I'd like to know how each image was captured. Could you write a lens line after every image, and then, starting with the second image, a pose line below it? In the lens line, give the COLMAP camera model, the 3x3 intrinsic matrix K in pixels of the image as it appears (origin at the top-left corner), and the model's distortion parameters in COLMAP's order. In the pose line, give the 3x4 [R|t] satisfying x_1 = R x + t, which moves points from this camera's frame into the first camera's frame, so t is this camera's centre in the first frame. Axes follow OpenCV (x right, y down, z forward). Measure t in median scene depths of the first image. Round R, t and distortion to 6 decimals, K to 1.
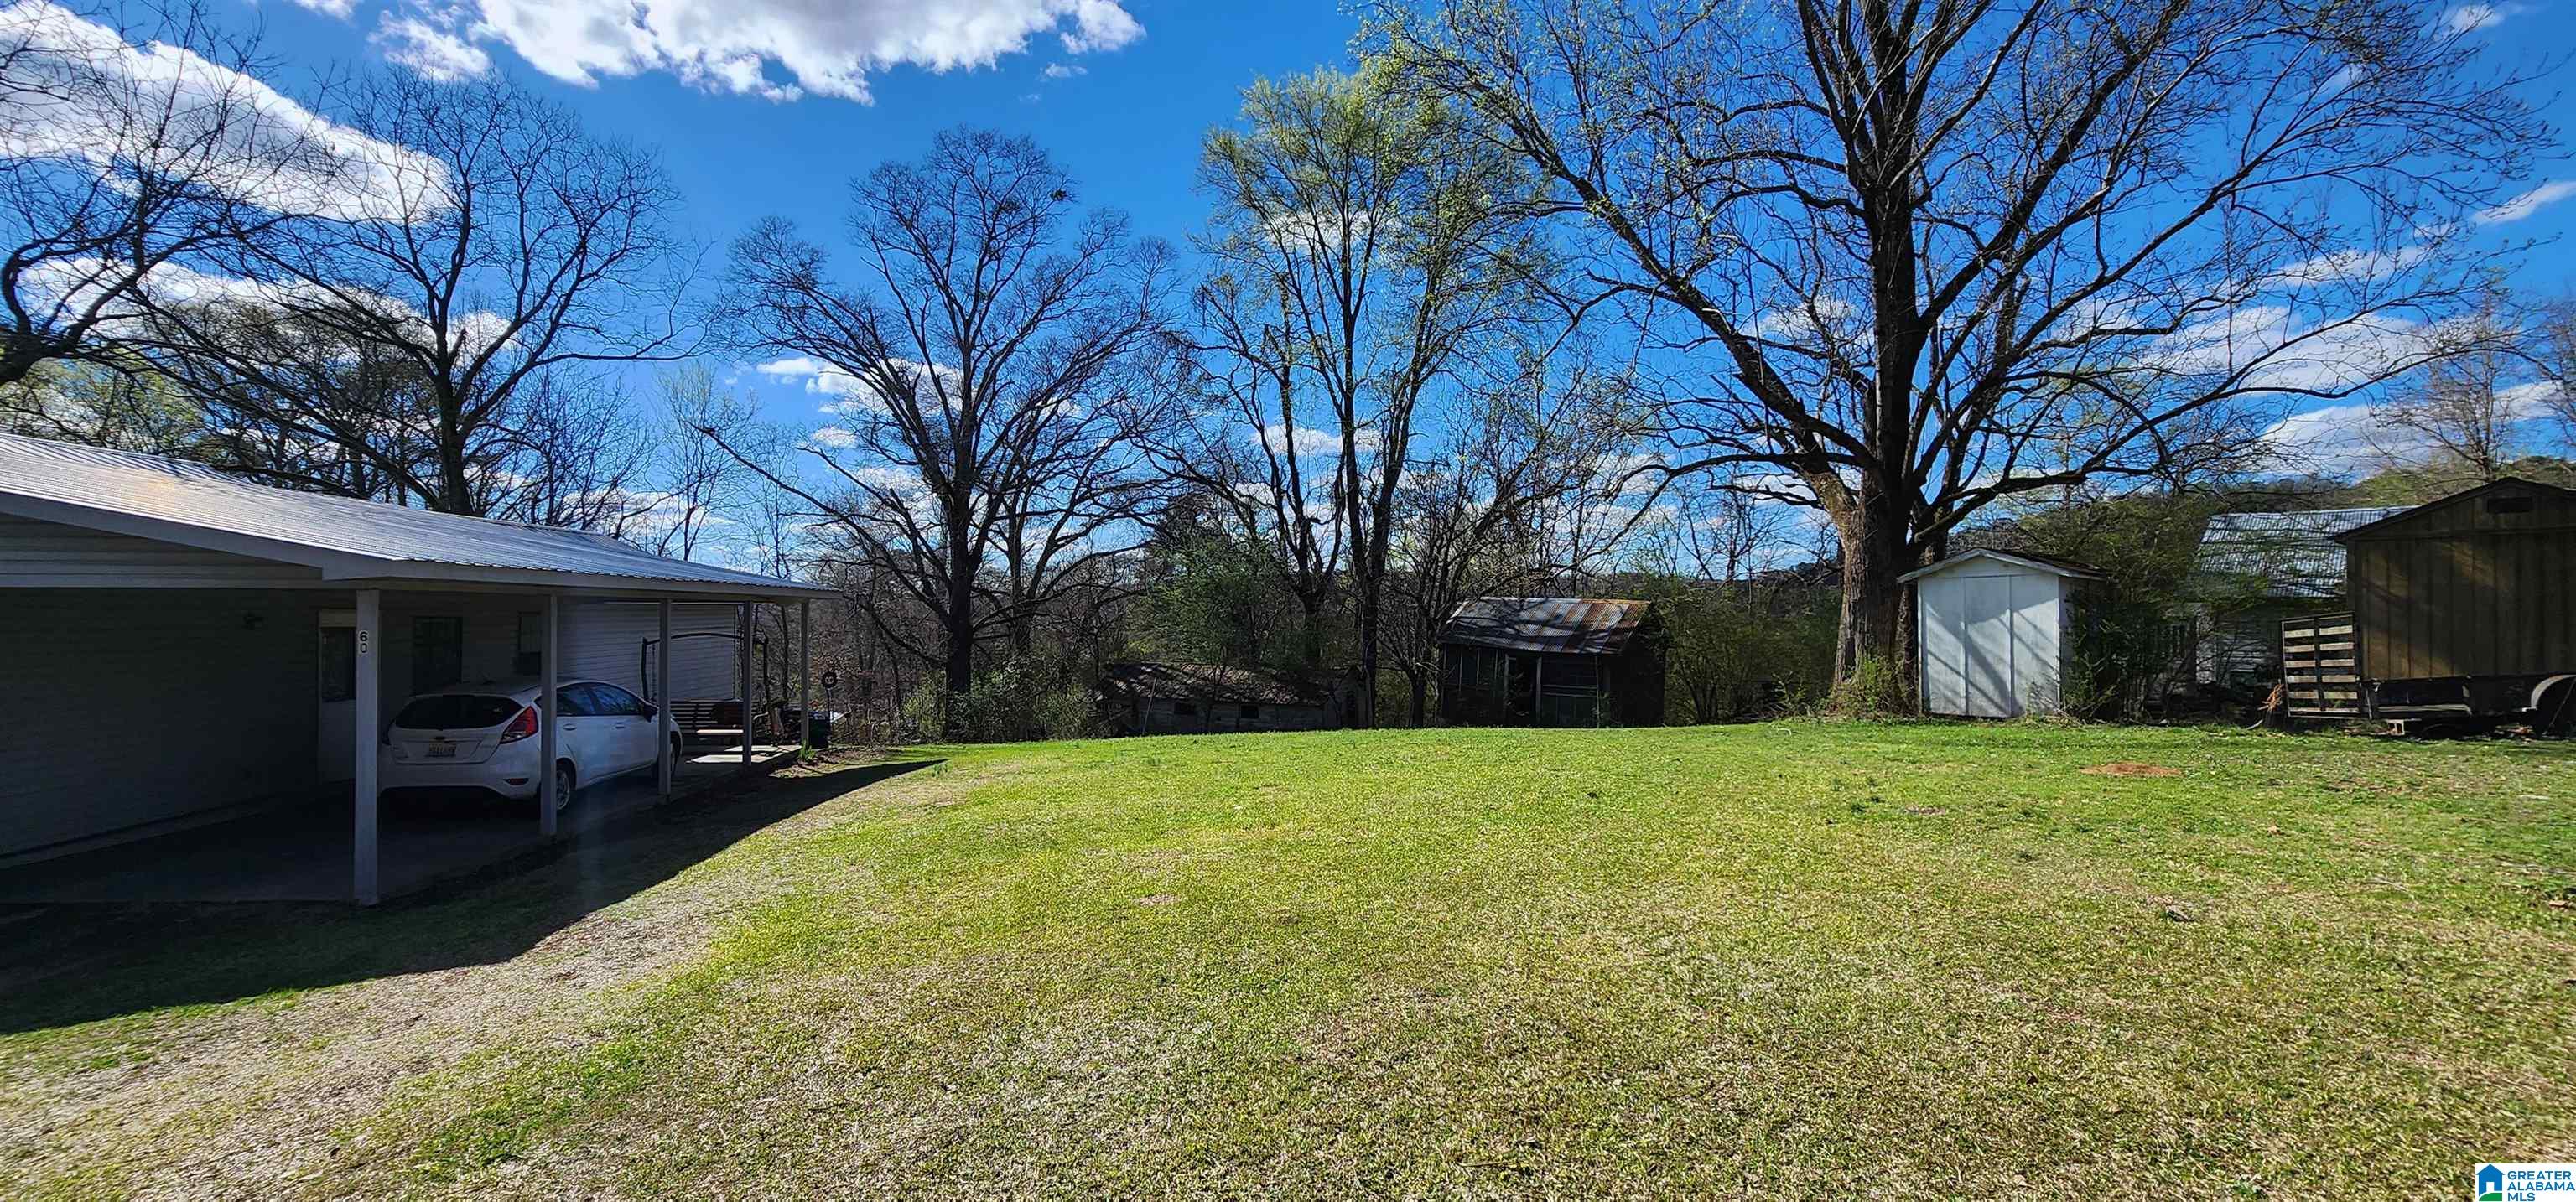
lens RADIAL K [[1070.4, 0, 1282.1], [0, 1070.4, 602.9], [0, 0, 1]] dist [-0.000219, -0.000476]
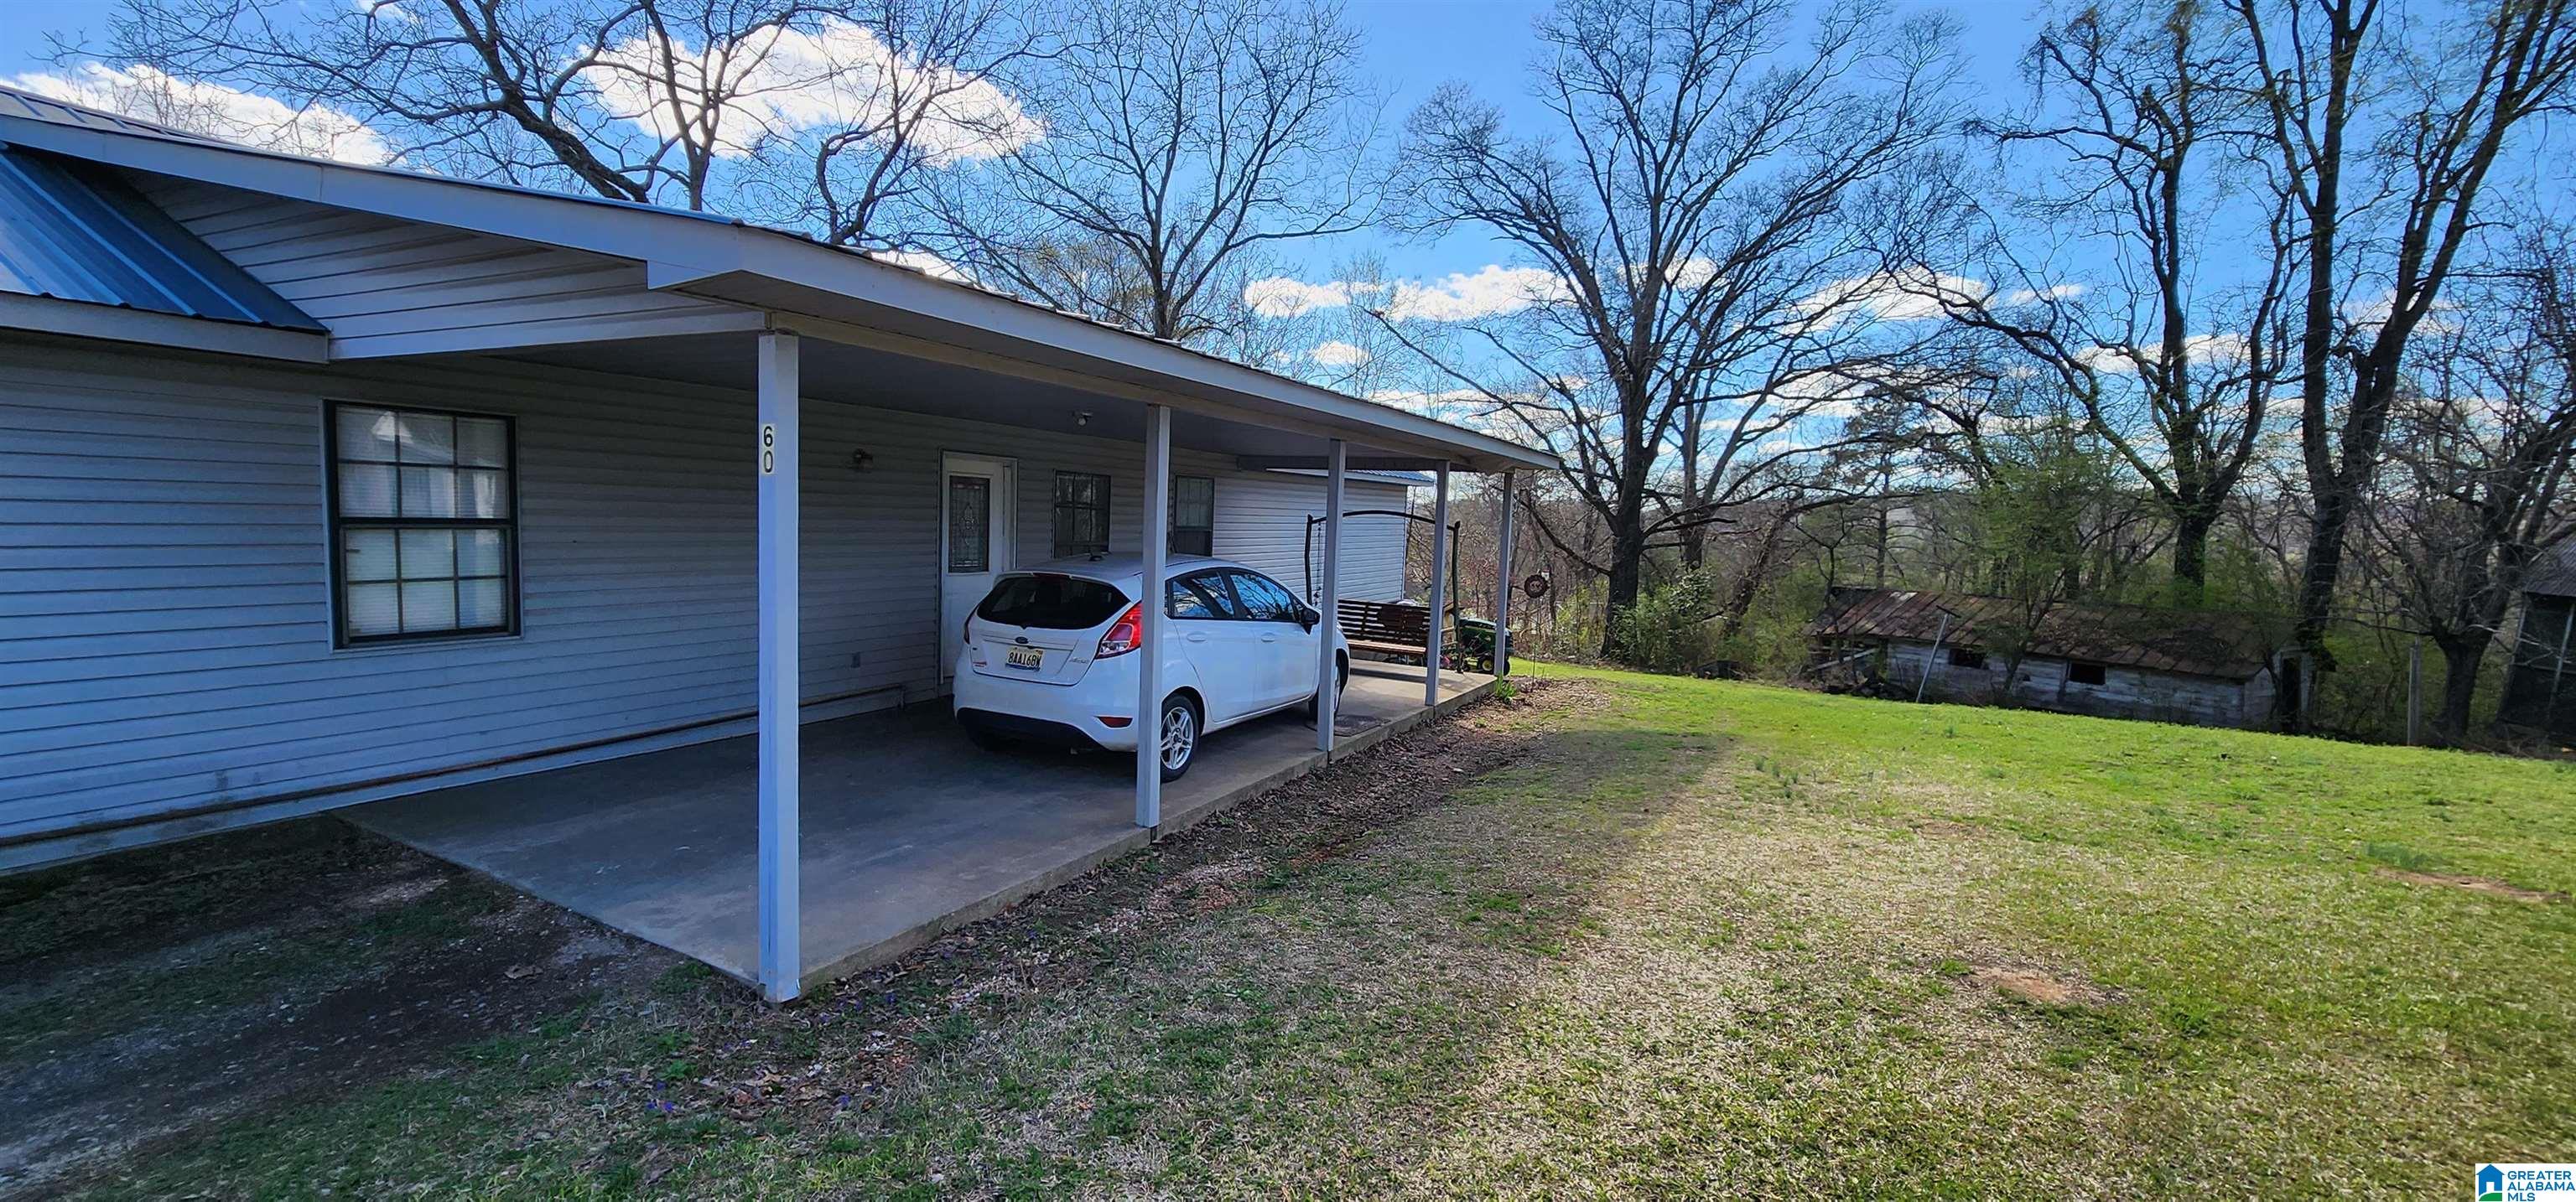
lens RADIAL K [[1070.4, 0, 1275.9], [0, 1070.4, 592.6], [0, 0, 1]] dist [-0.000219, -0.000476]
pose [[0.838573, 0.070439, -0.540217, -0.102049], [-0.030501, 0.996121, 0.082539, 0.013225], [0.543935, -0.052738, 0.837468, 0.176322]]
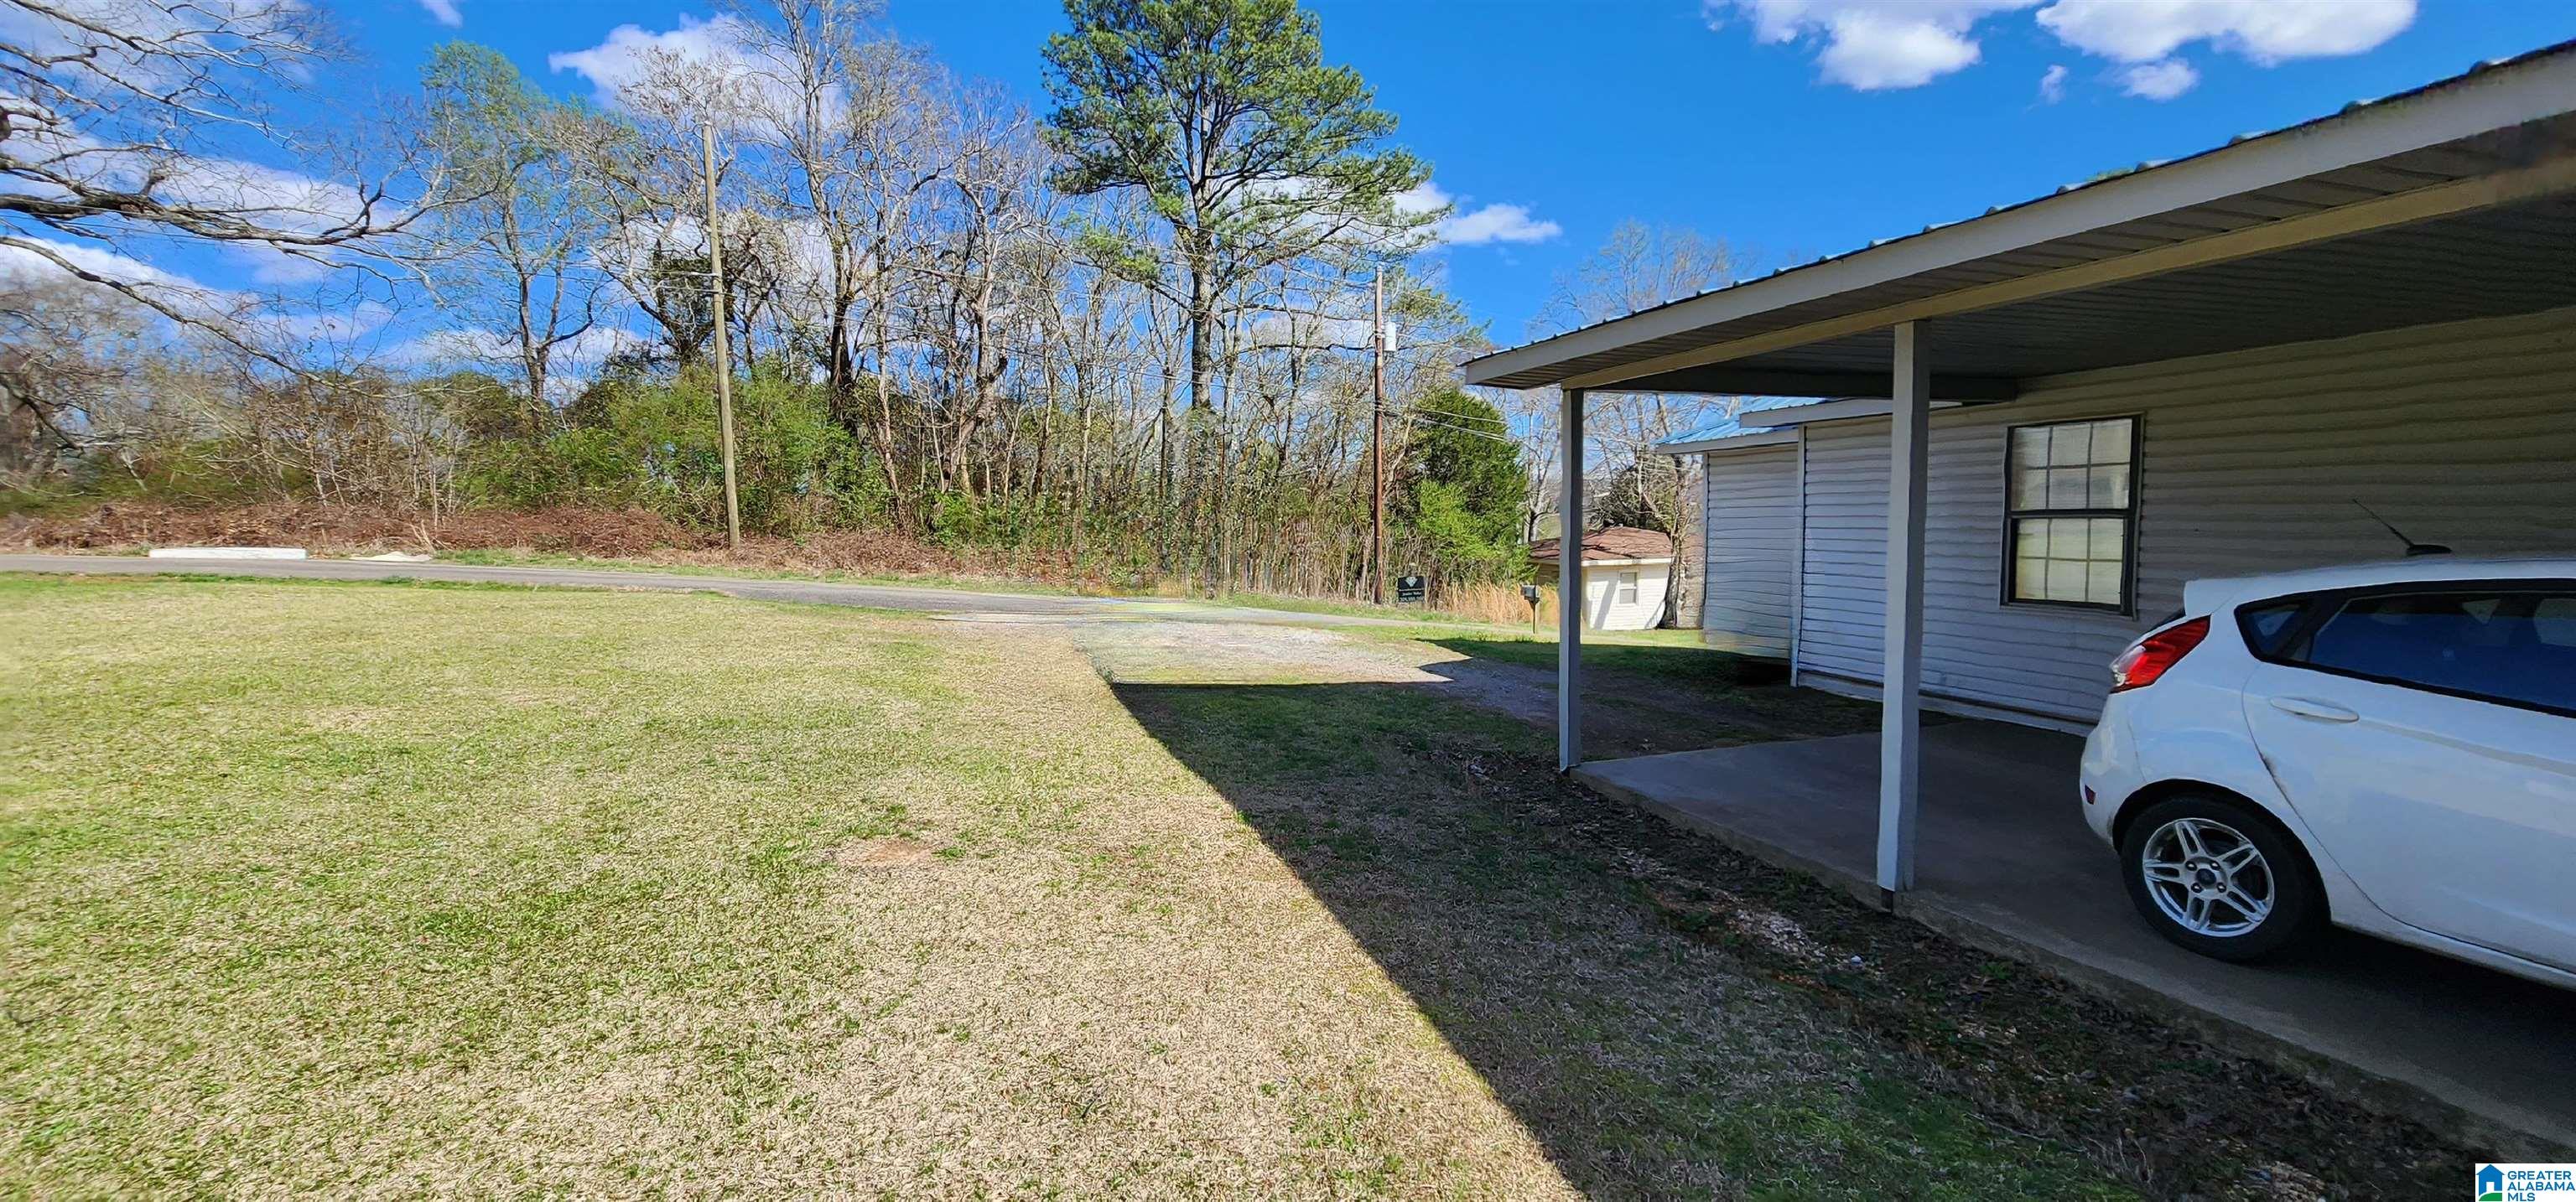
lens RADIAL K [[1070.4, 0, 1282.5], [0, 1070.4, 604.2], [0, 0, 1]] dist [-0.000219, -0.000476]
pose [[-0.967517, 0.031907, -0.250784, -0.106915], [0.013826, 0.997197, 0.073530, 0.020947], [0.252427, 0.067674, -0.965247, 0.422615]]
